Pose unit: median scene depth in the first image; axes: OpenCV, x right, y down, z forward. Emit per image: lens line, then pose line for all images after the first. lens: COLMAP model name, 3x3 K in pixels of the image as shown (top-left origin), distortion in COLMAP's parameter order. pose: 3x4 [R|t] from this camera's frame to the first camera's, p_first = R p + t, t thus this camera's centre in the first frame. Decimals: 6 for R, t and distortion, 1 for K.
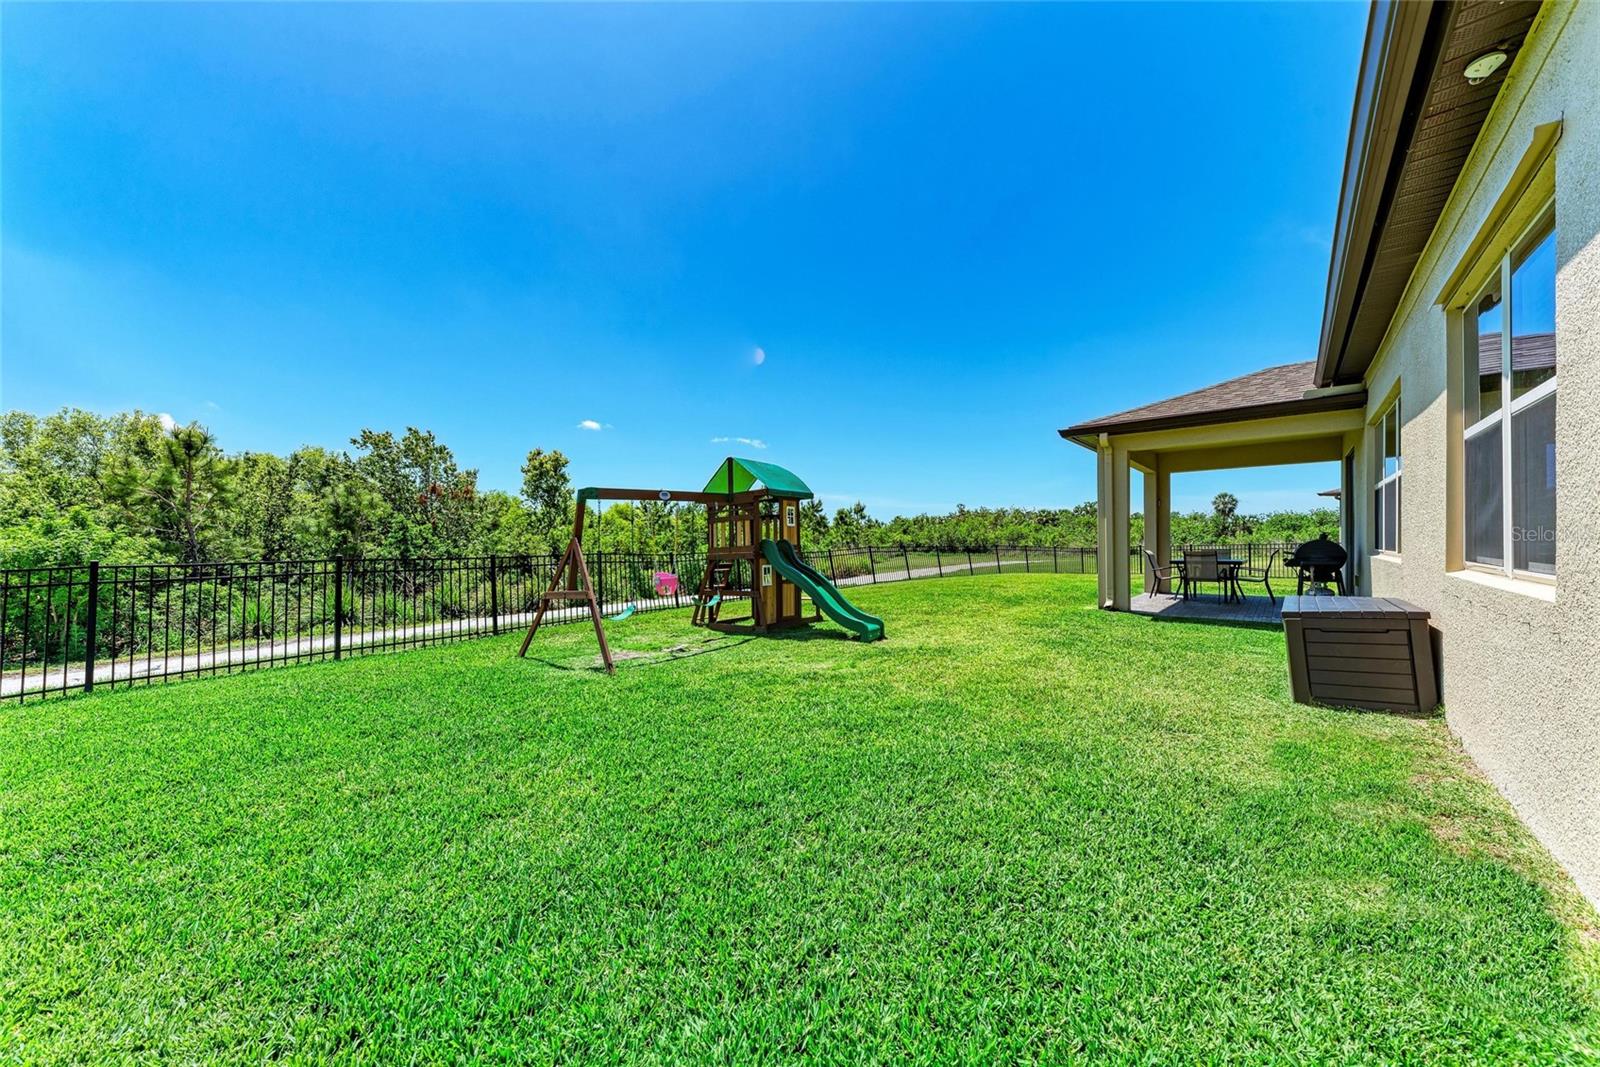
lens RADIAL K [[554.6, 0, 804.7], [0, 554.6, 534.6], [0, 0, 1]] dist [0.006872, 0.000159]
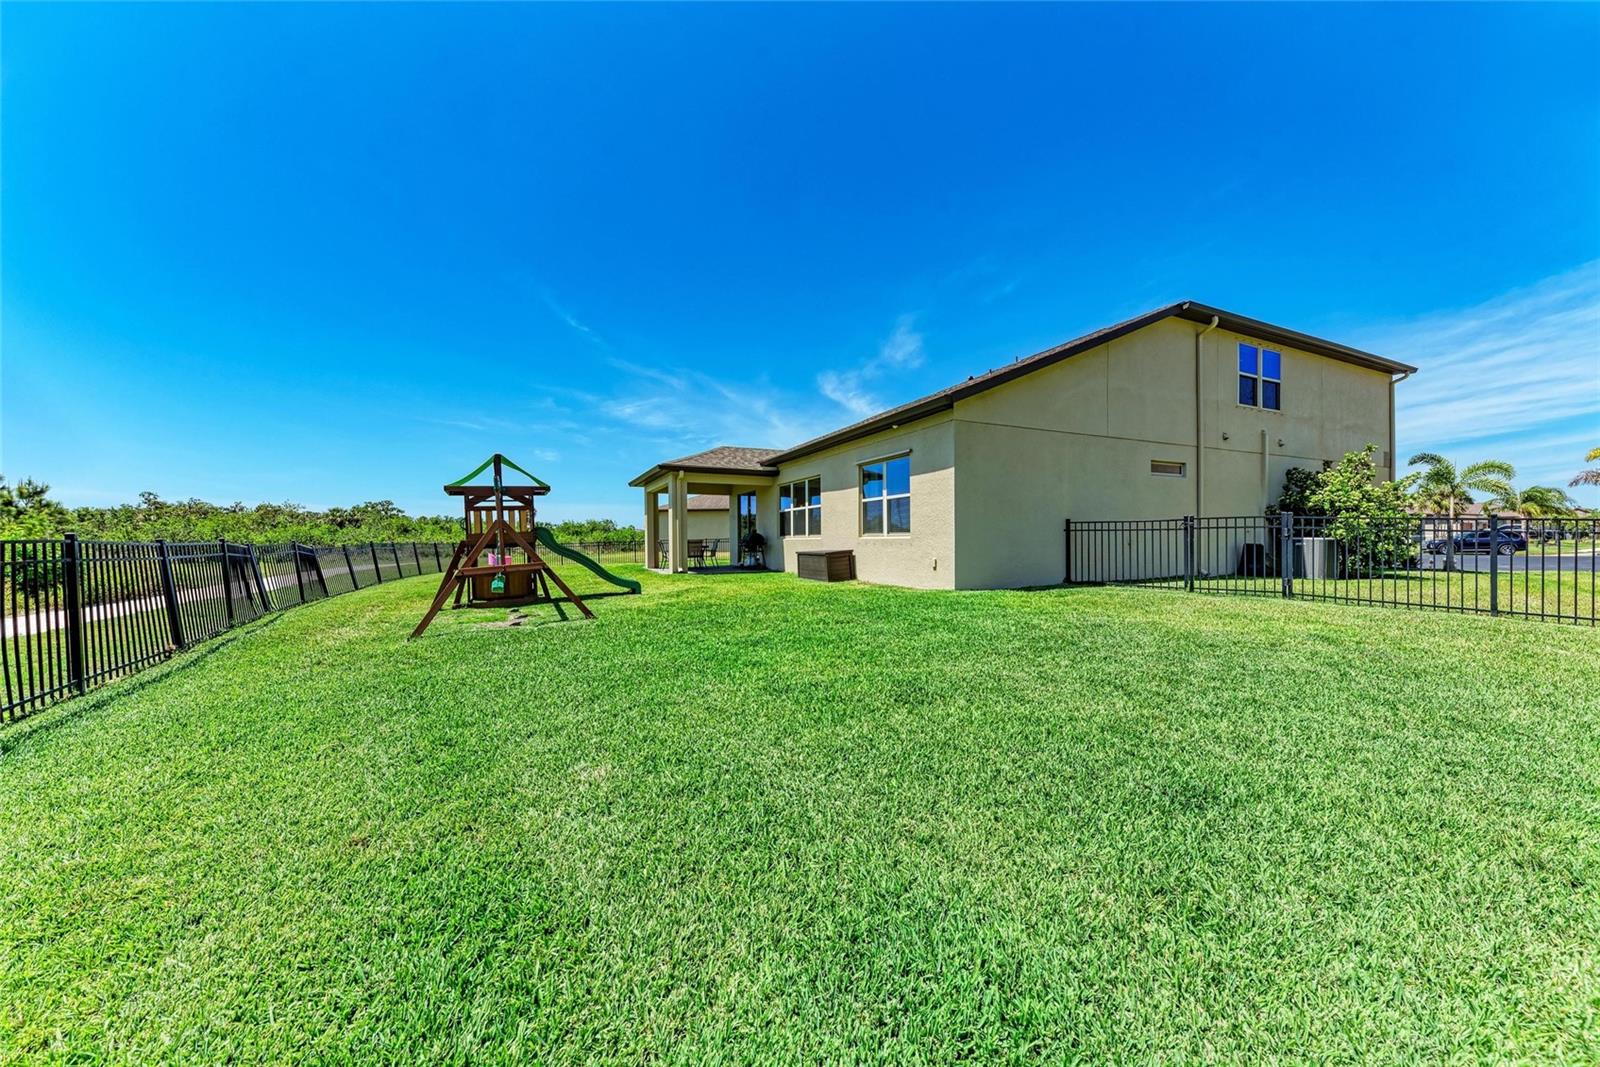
lens RADIAL K [[554.6, 0, 805.2], [0, 554.6, 538.4], [0, 0, 1]] dist [0.006872, 0.000159]
pose [[0.403573, 0.006362, 0.914925, -0.919682], [-0.004300, 0.999978, -0.005056, 0.036490], [-0.914937, -0.001894, 0.403592, -0.047873]]
